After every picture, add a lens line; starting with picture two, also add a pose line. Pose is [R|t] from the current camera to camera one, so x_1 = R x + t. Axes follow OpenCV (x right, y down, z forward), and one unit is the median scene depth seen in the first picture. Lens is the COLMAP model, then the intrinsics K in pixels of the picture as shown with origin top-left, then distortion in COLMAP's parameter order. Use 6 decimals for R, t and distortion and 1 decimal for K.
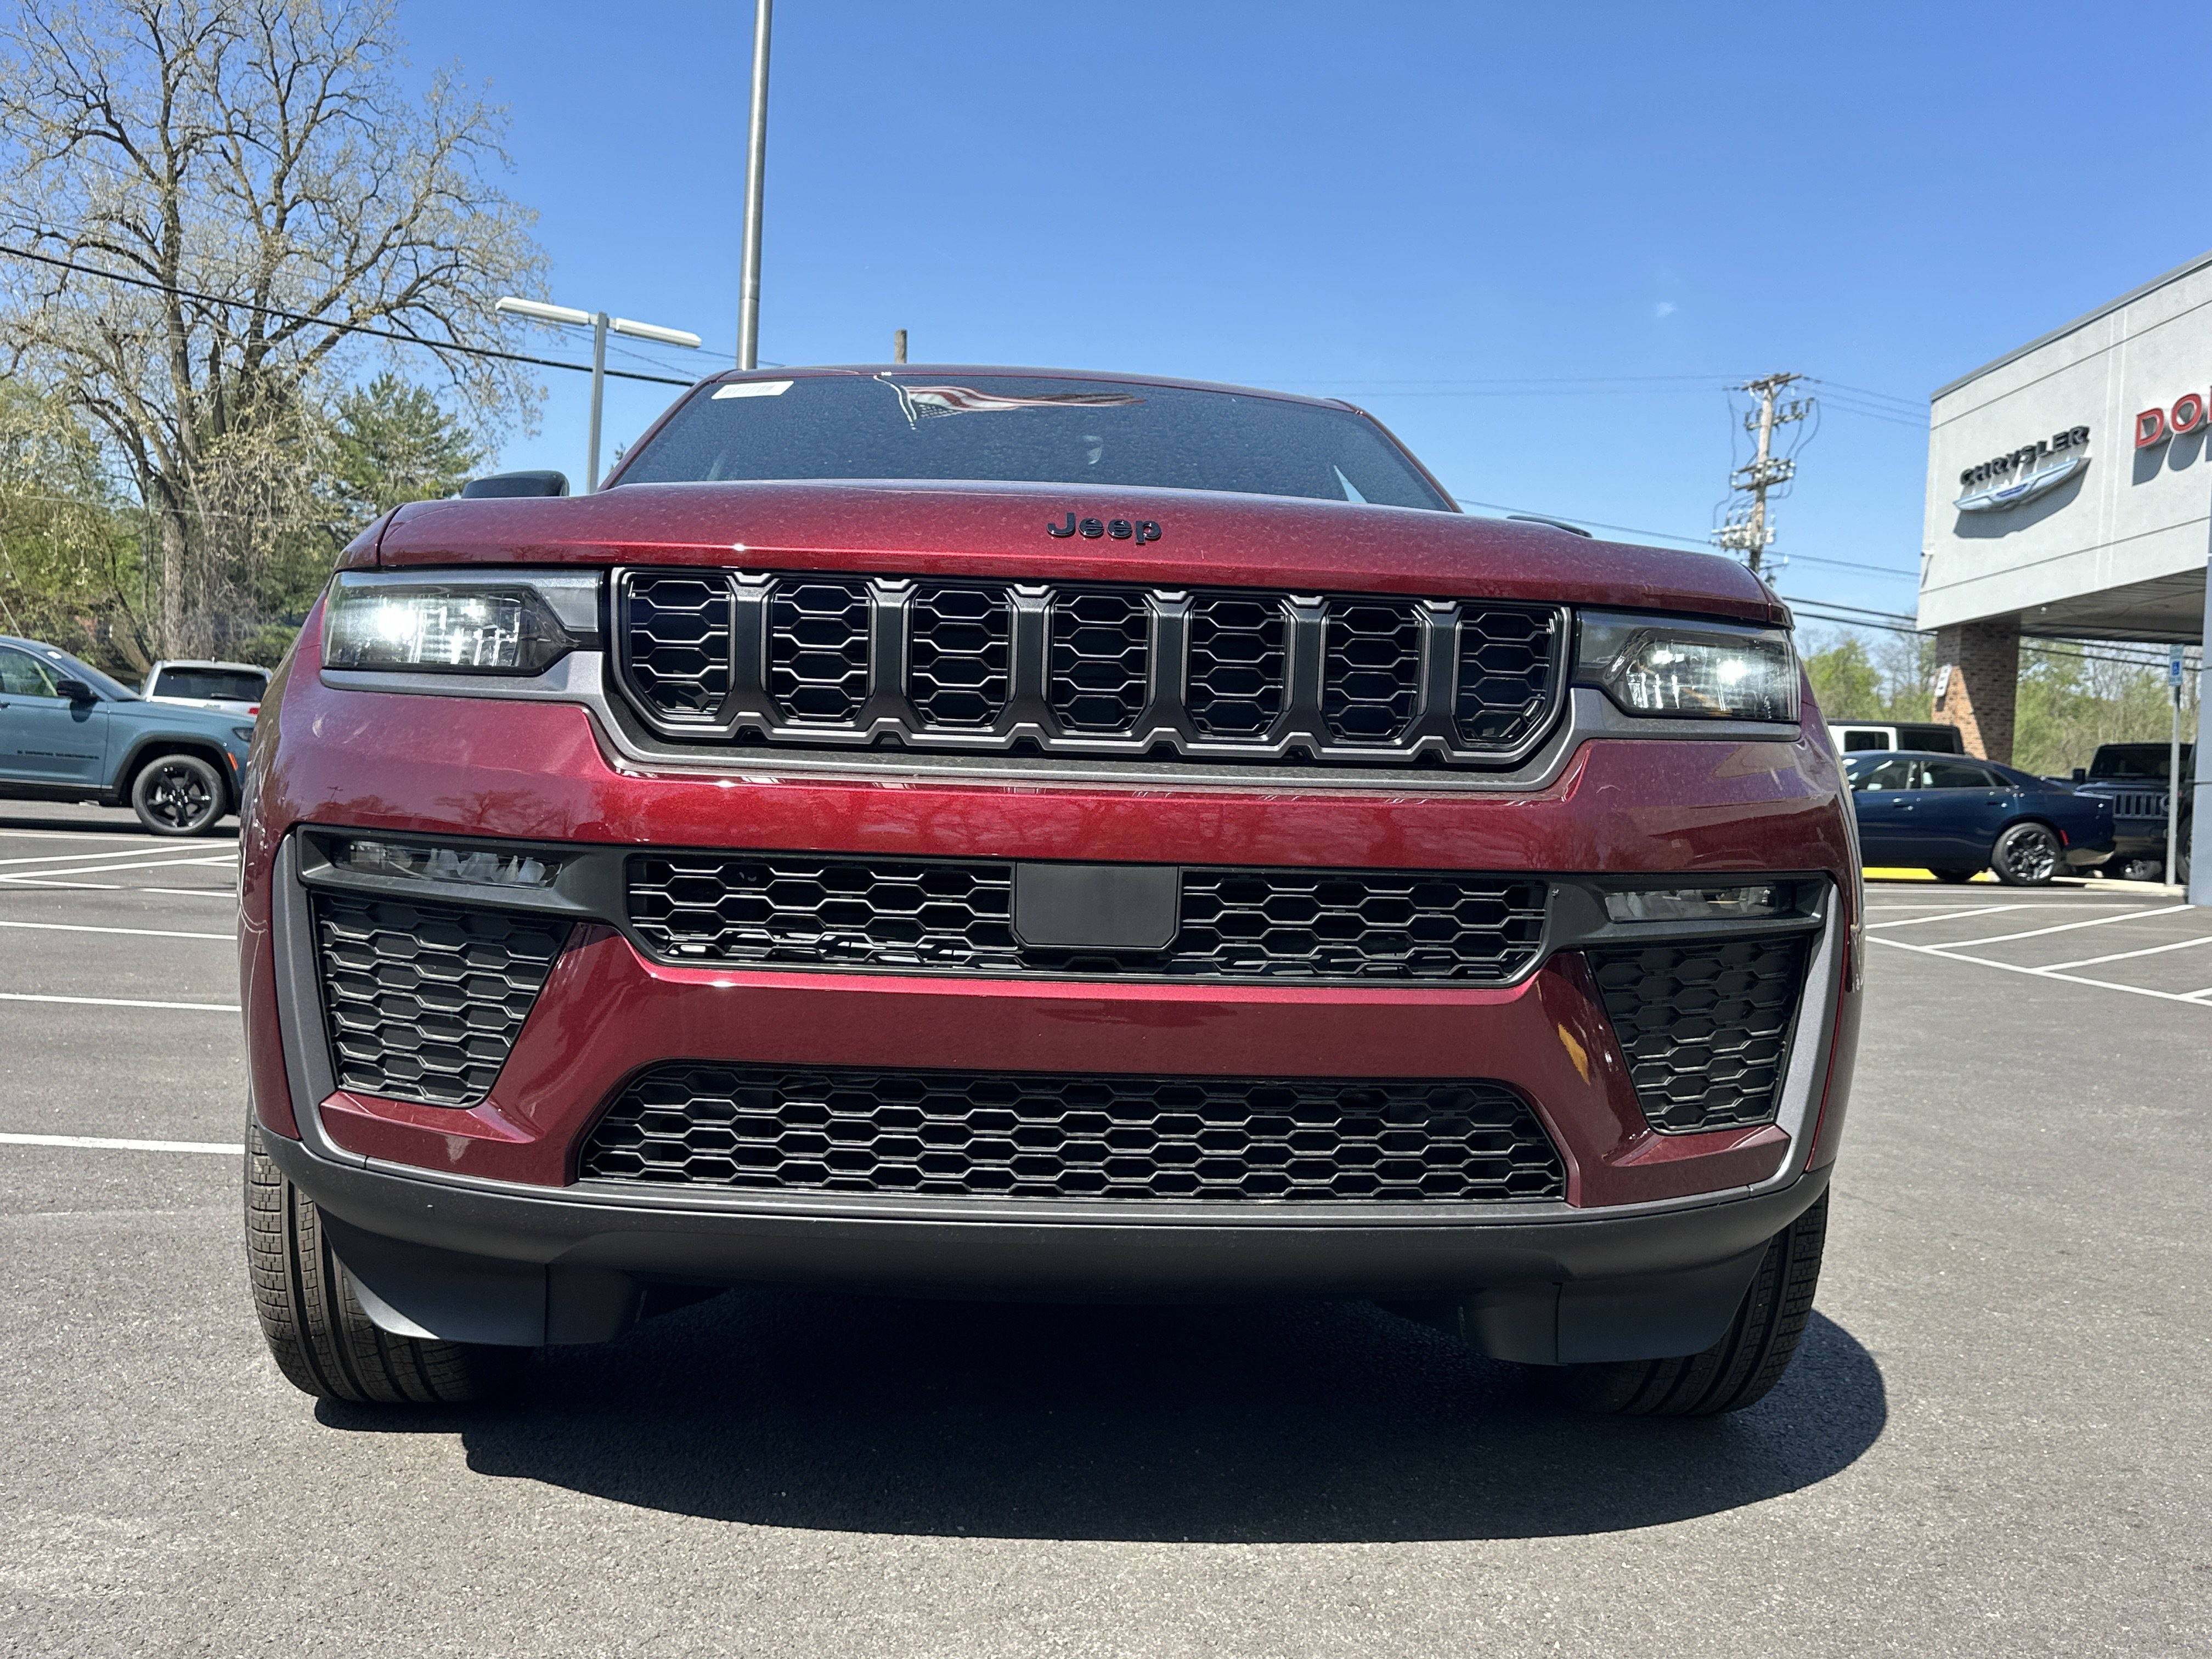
lens RADIAL K [[2011.7, 0, 1100.9], [0, 2011.7, 922.1], [0, 0, 1]] dist [0.010013, -0.042047]
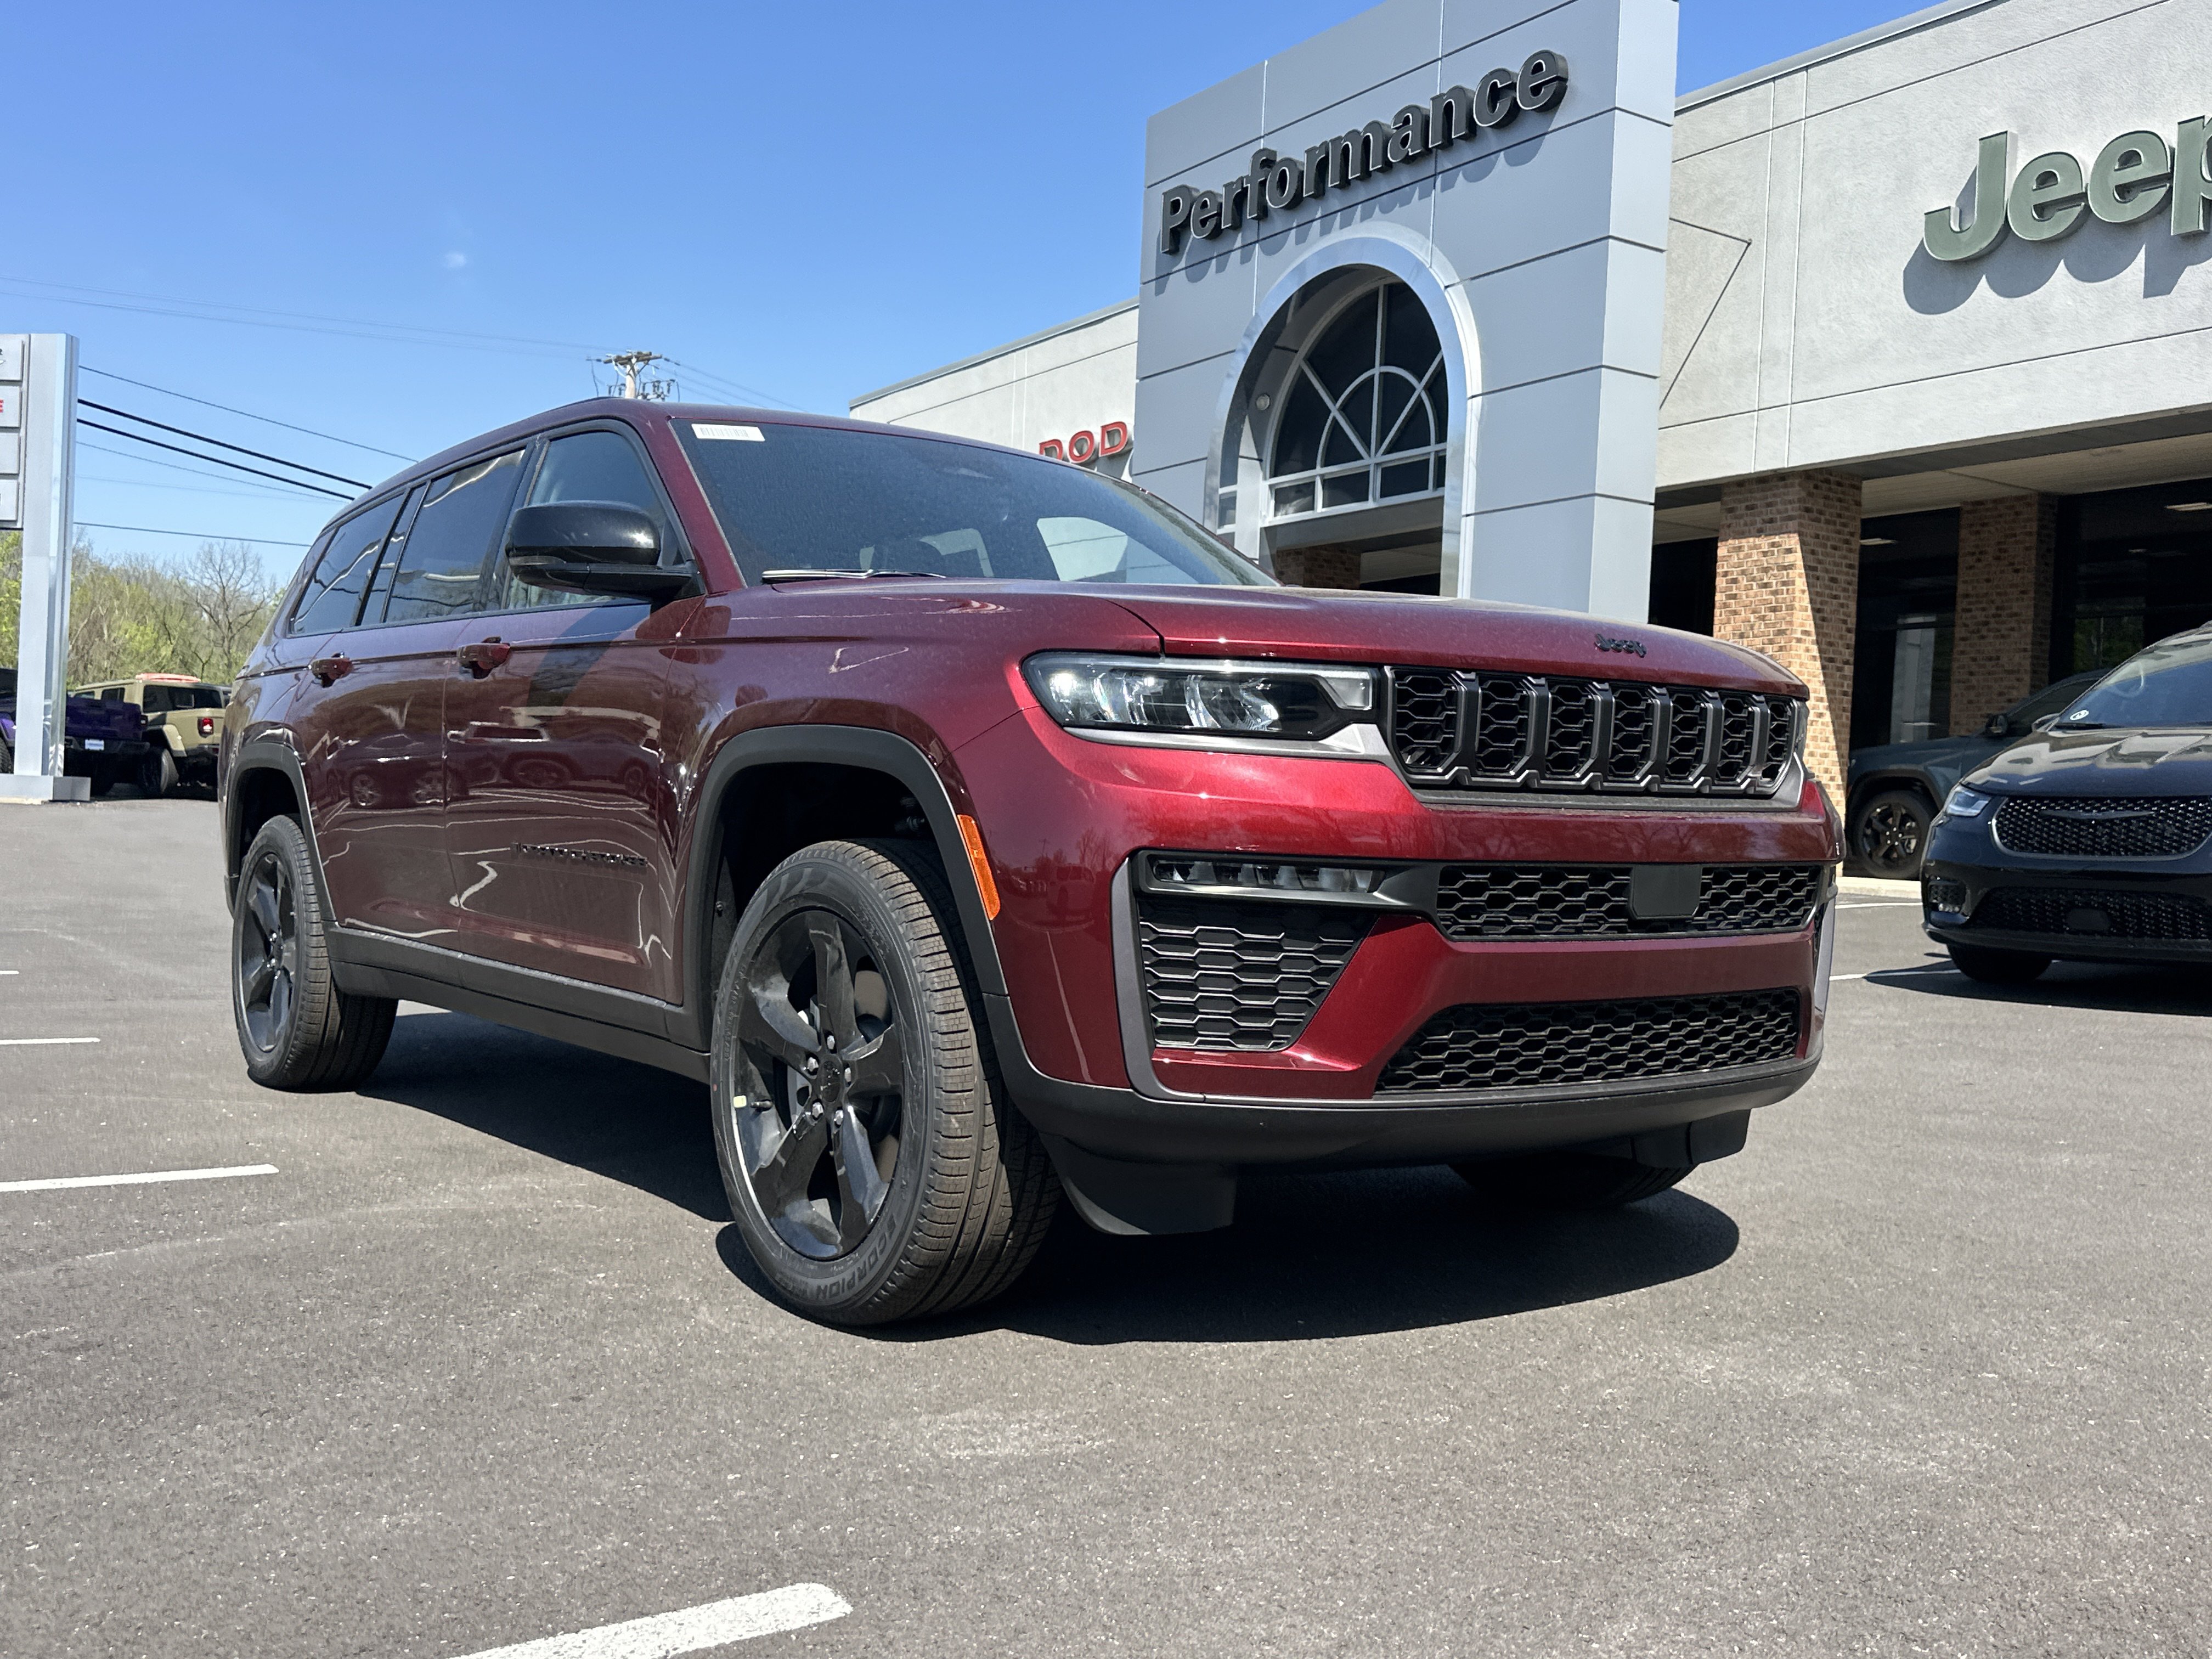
lens RADIAL K [[2011.7, 0, 1100.9], [0, 2011.7, 922.1], [0, 0, 1]] dist [0.010013, -0.042047]
pose [[0.850050, -0.041697, 0.525049, -1.087609], [0.034901, 0.999130, 0.022841, -0.031352], [-0.525545, -0.001091, 0.850765, -0.105296]]
